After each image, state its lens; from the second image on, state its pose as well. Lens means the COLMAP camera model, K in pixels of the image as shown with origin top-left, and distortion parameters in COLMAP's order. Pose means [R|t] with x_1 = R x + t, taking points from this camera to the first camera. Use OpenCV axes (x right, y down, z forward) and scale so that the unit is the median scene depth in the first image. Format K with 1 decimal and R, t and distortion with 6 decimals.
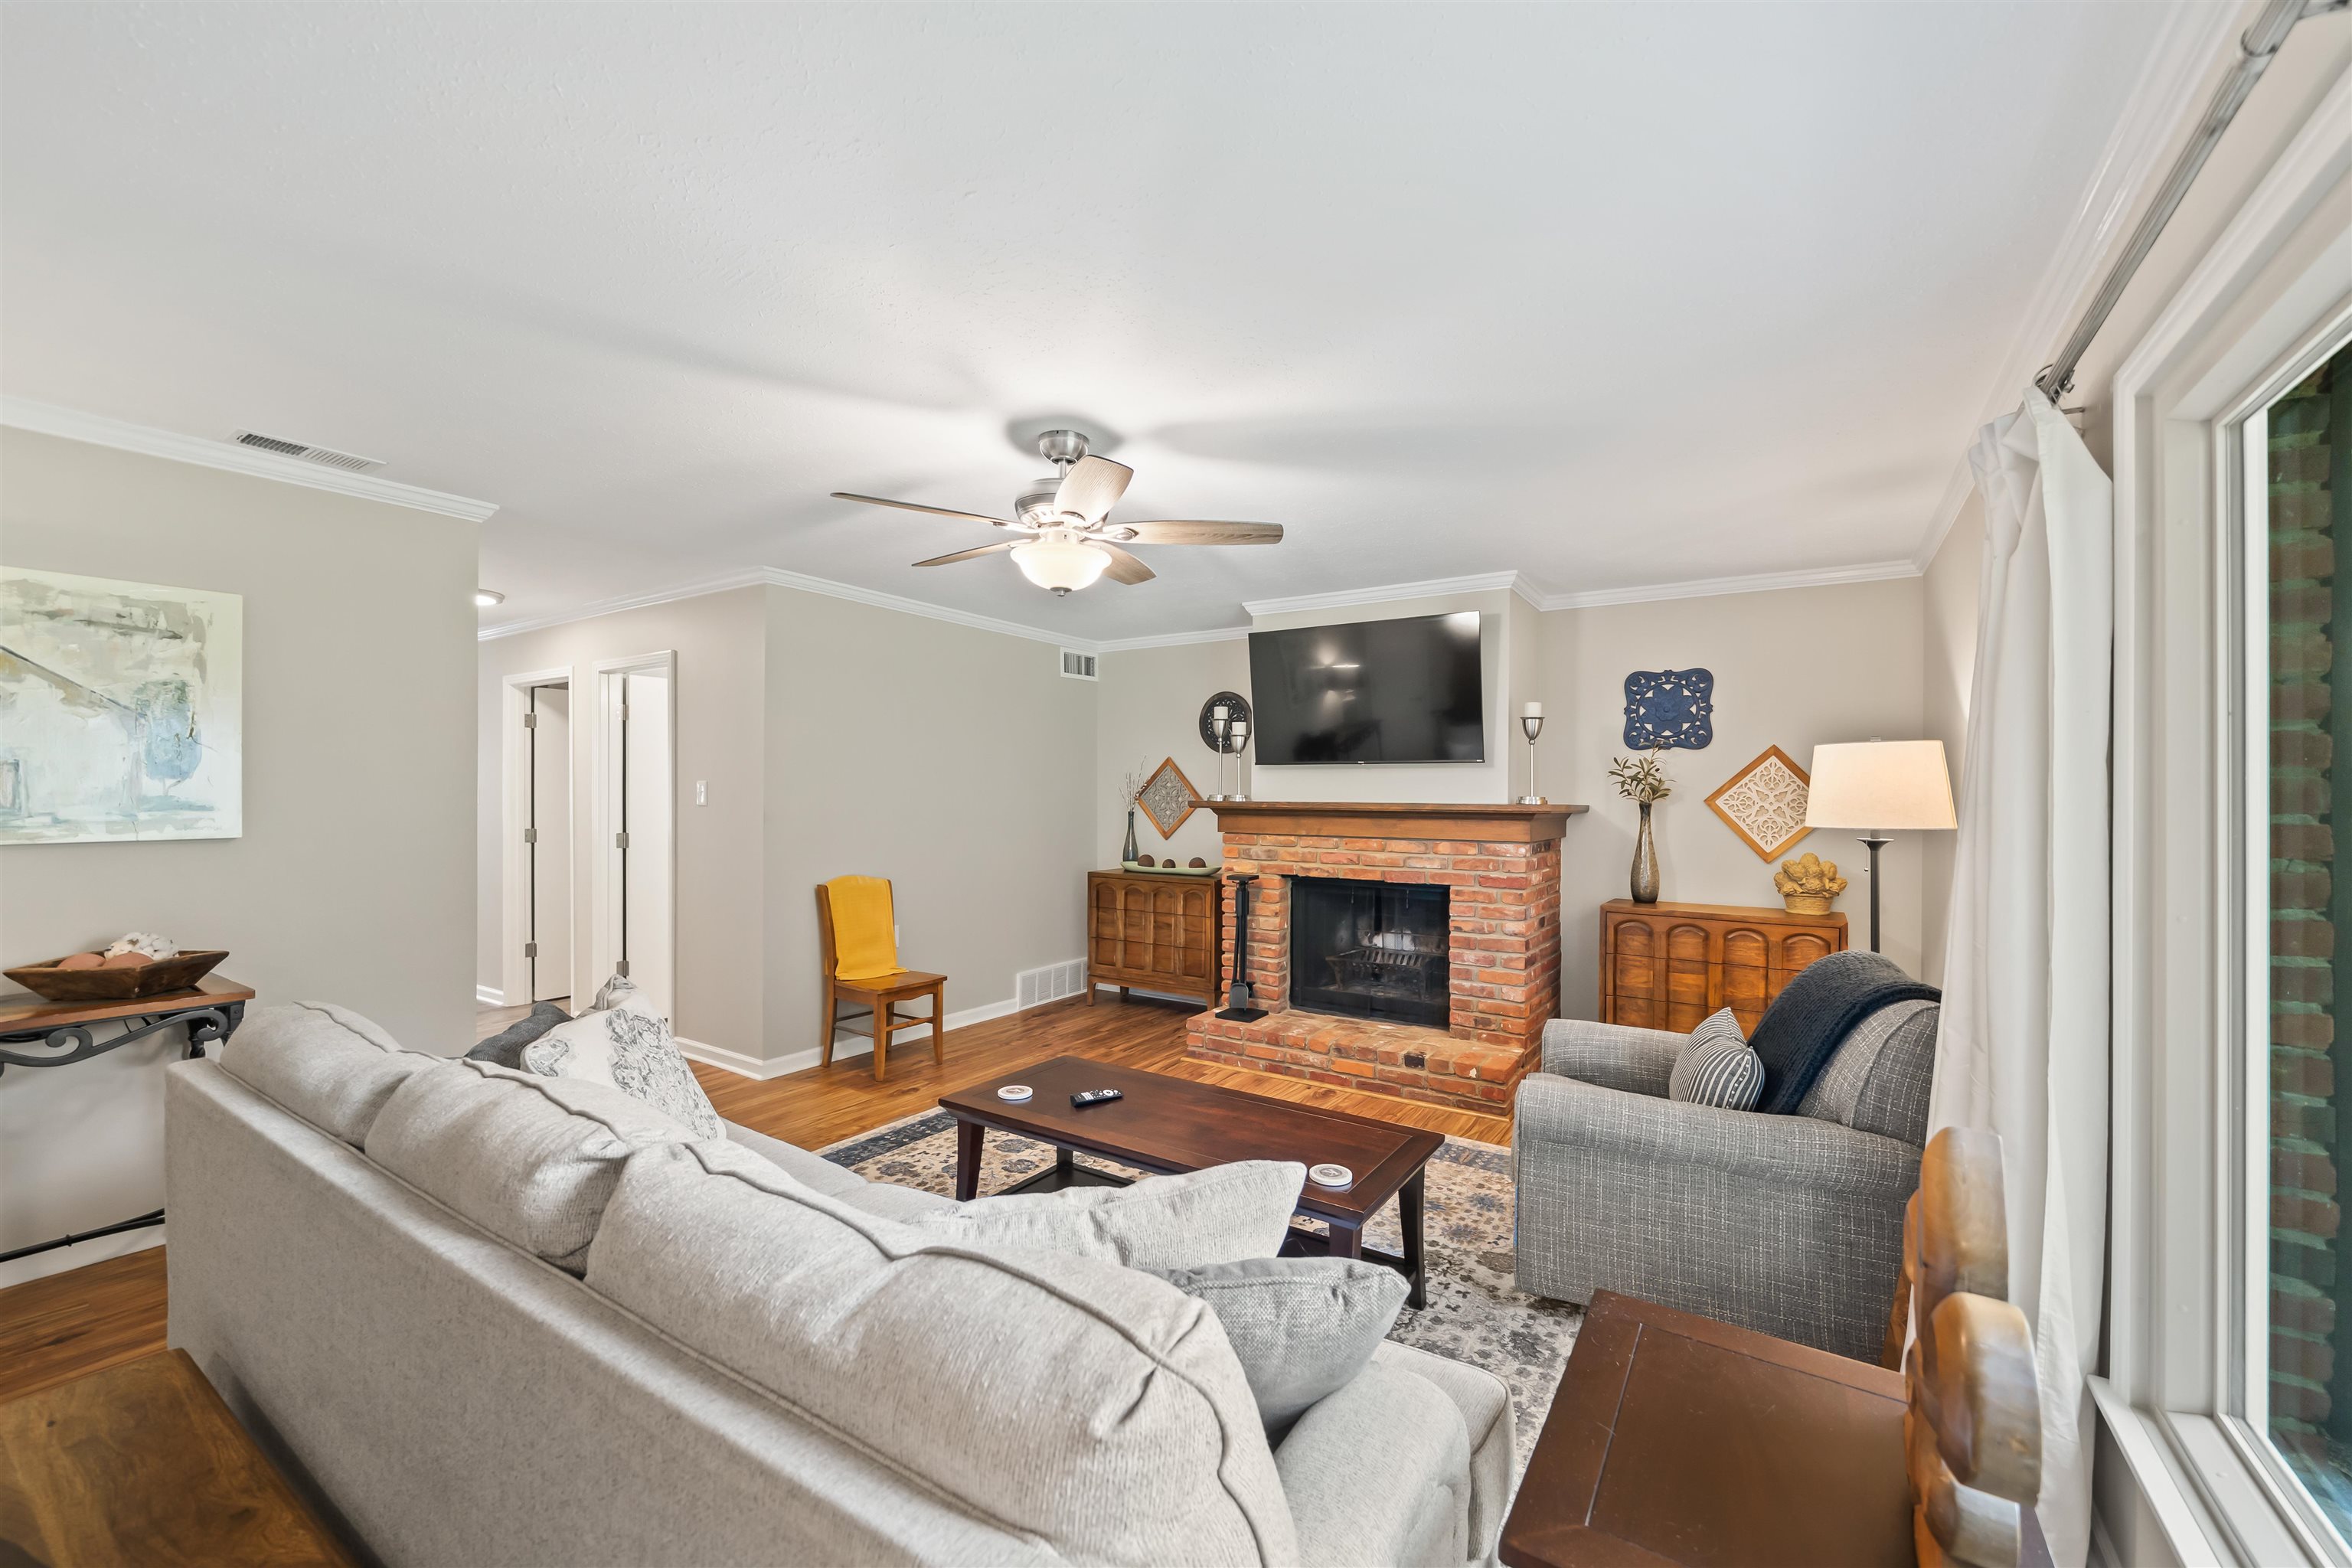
lens RADIAL K [[940.7, 0, 1176.0], [0, 940.7, 784.0], [0, 0, 1]] dist [-0.000907, -0.000104]
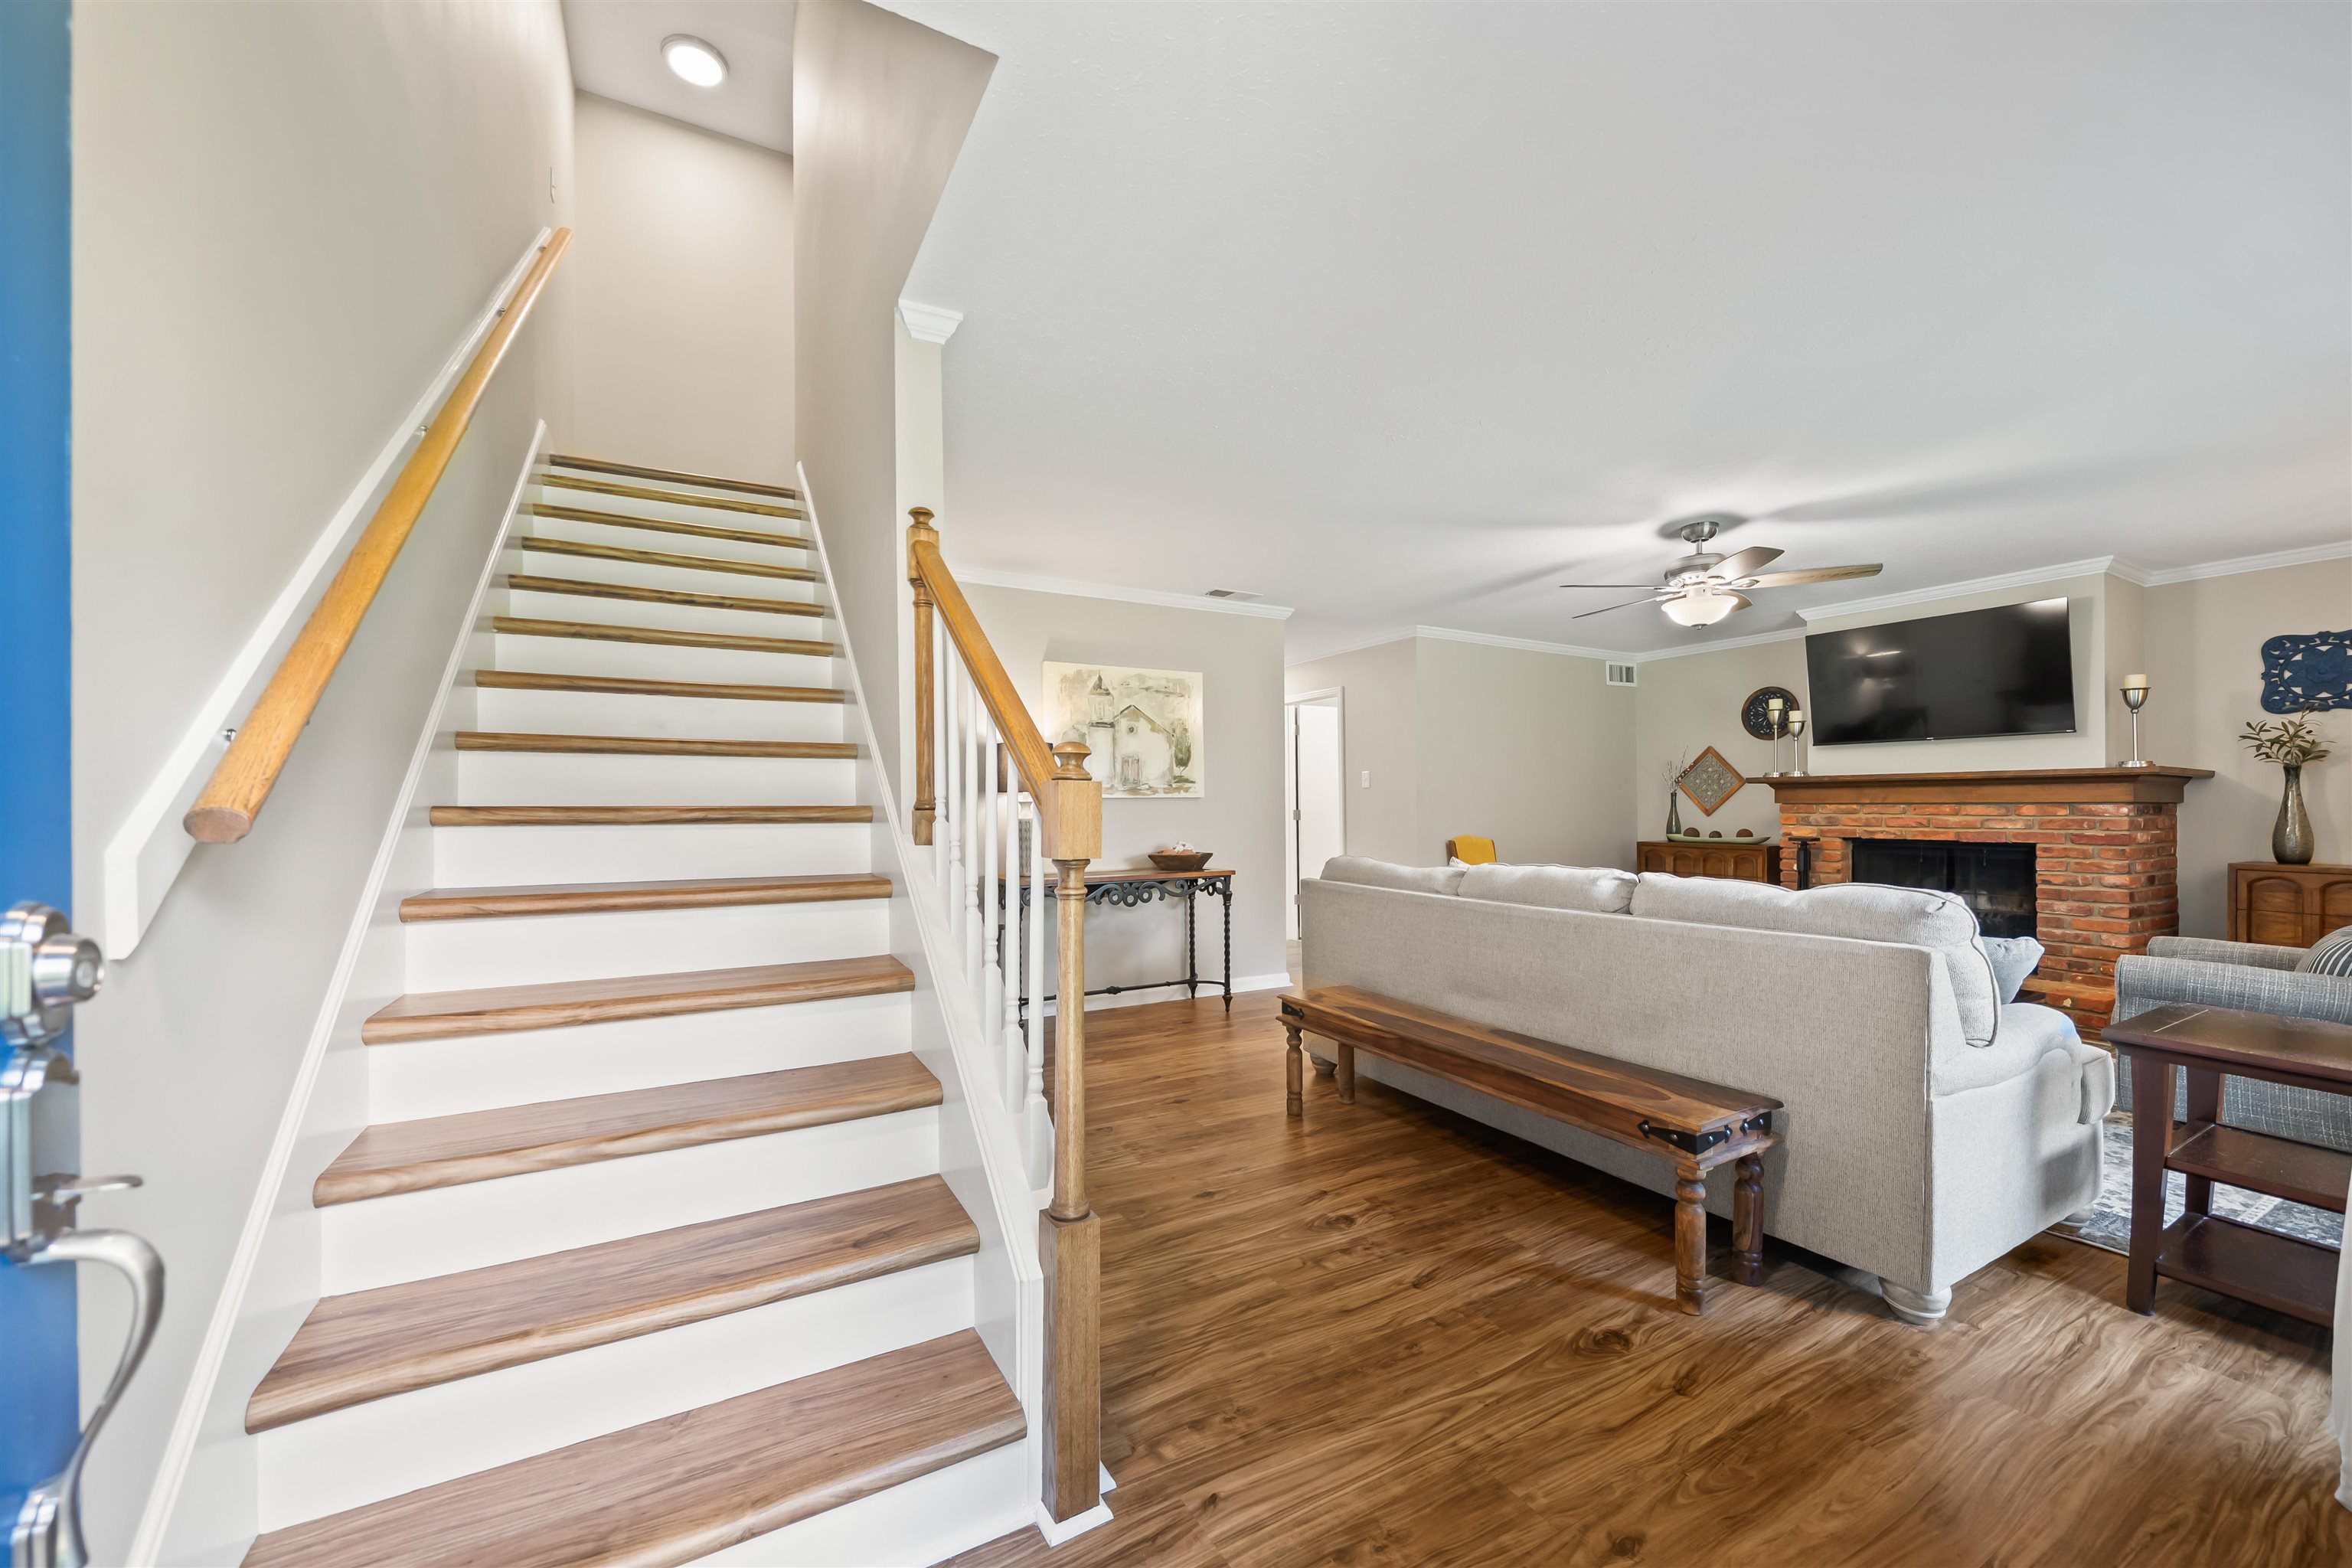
lens RADIAL K [[868.8, 0, 1167.3], [0, 868.8, 797.4], [0, 0, 1]] dist [-0.006379, 0.000166]
pose [[0.882560, -0.015071, -0.469959, -0.133317], [0.016625, 0.999861, -0.000843, 0.034993], [0.469906, -0.007069, 0.882688, -0.381182]]
